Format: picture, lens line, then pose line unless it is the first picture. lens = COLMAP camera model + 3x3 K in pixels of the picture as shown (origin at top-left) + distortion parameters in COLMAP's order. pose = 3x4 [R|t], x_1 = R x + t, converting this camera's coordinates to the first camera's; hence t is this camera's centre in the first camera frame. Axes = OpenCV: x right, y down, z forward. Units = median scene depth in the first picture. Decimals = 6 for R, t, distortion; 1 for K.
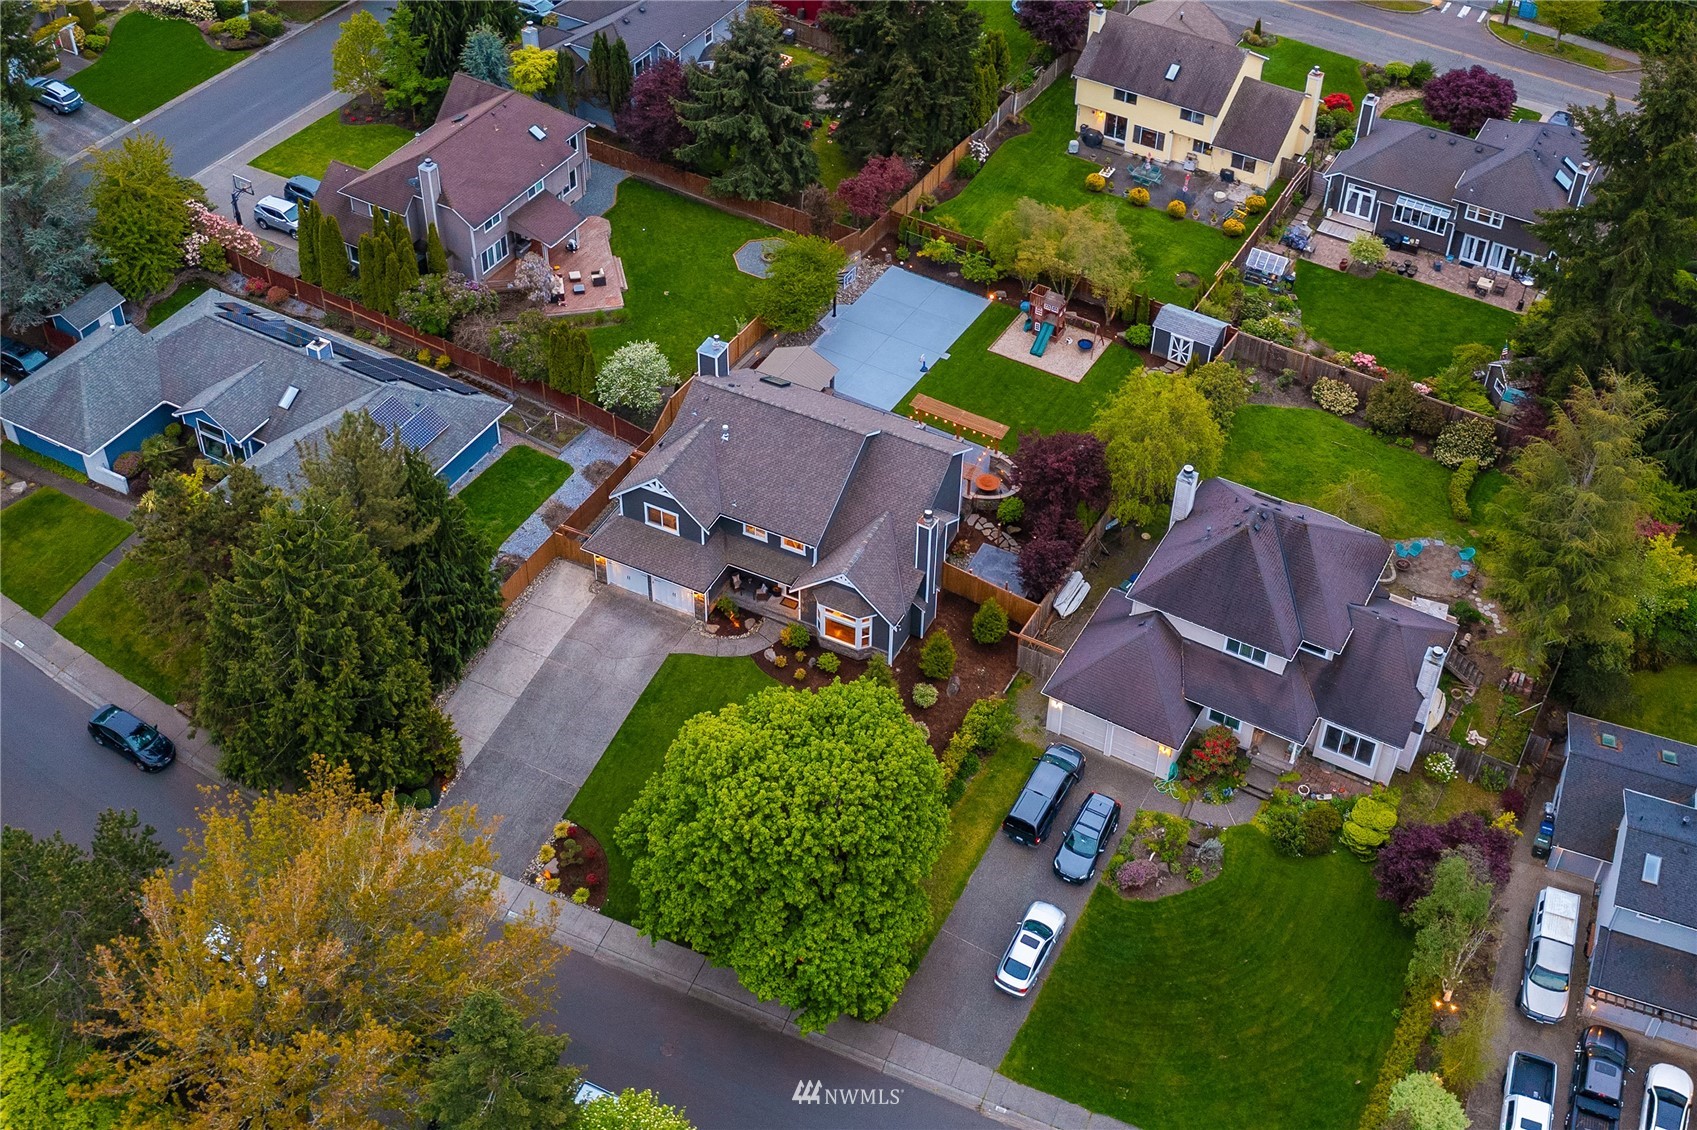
lens RADIAL K [[2105.1, 0, 849.0], [0, 2105.1, 528.5], [0, 0, 1]] dist [-0.016444, -0.014186]
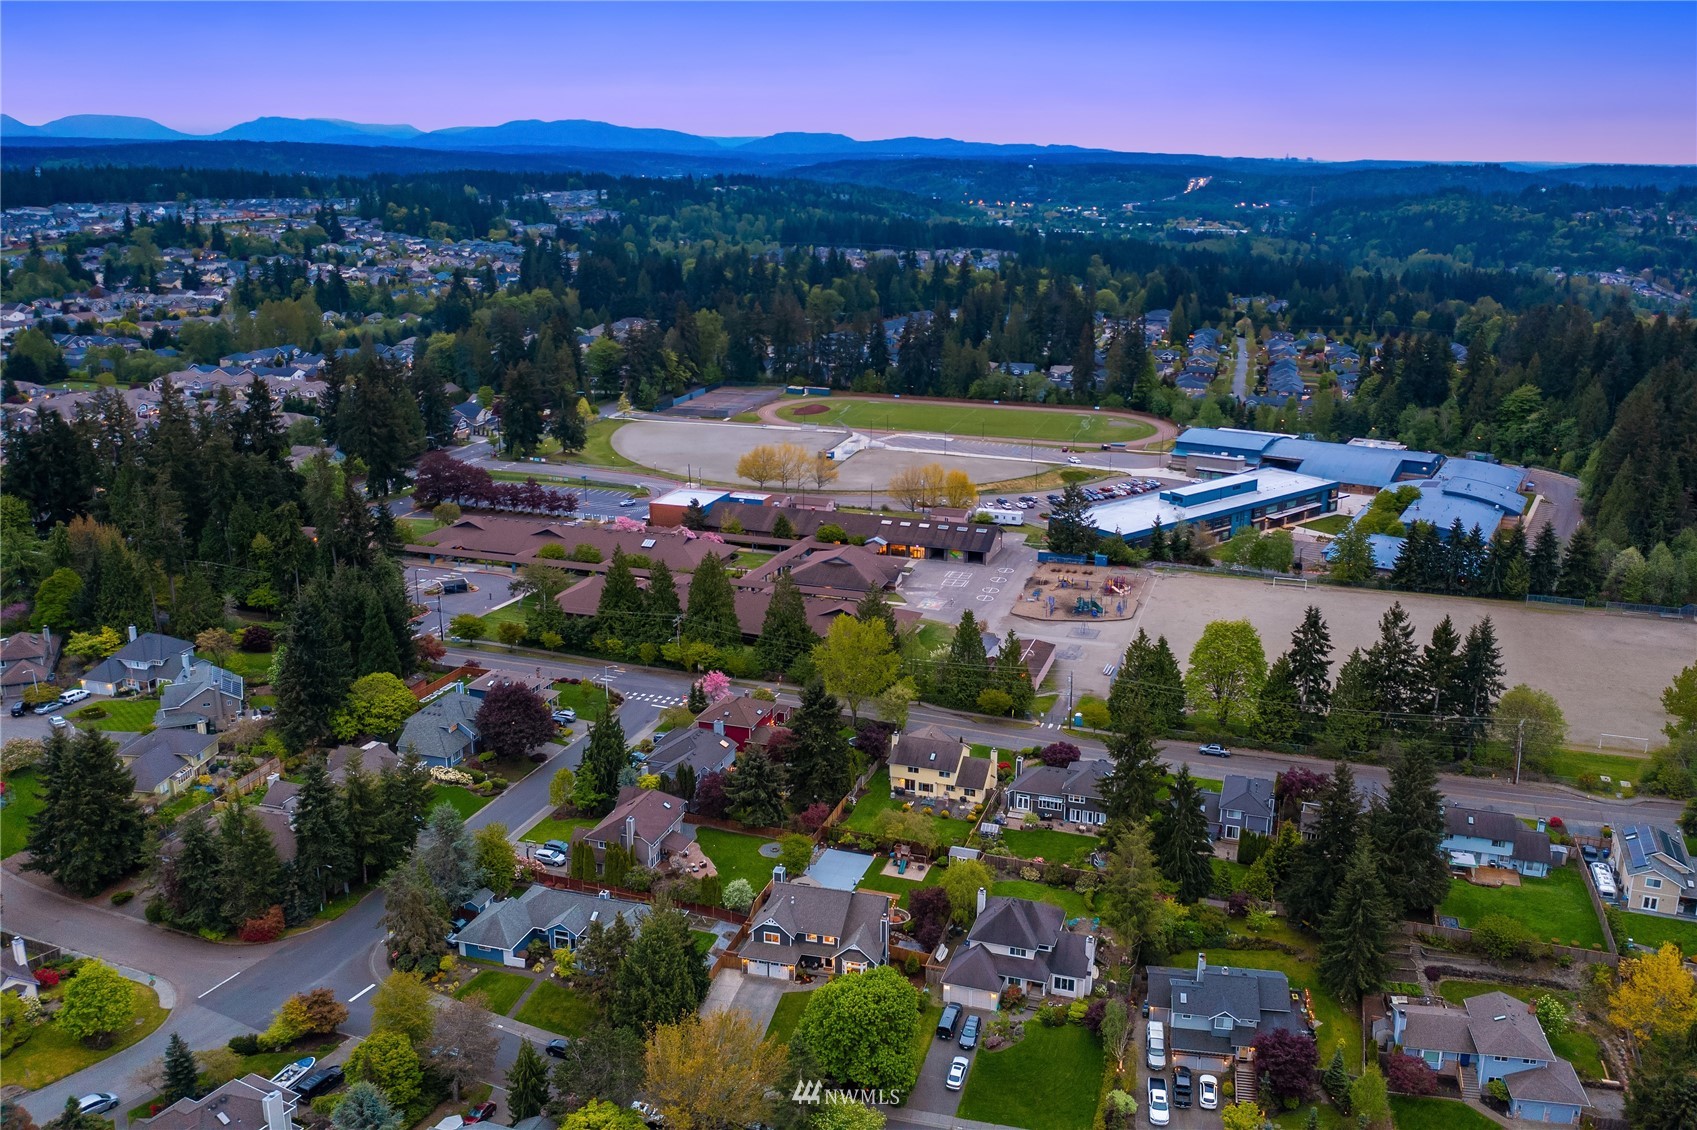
lens RADIAL K [[2105.1, 0, 849.0], [0, 2105.1, 528.5], [0, 0, 1]] dist [-0.016444, -0.014186]
pose [[0.976049, -0.073802, 0.204652, -0.424673], [0.149989, 0.909671, -0.387300, 0.473653], [-0.157582, 0.408719, 0.898953, -1.254337]]
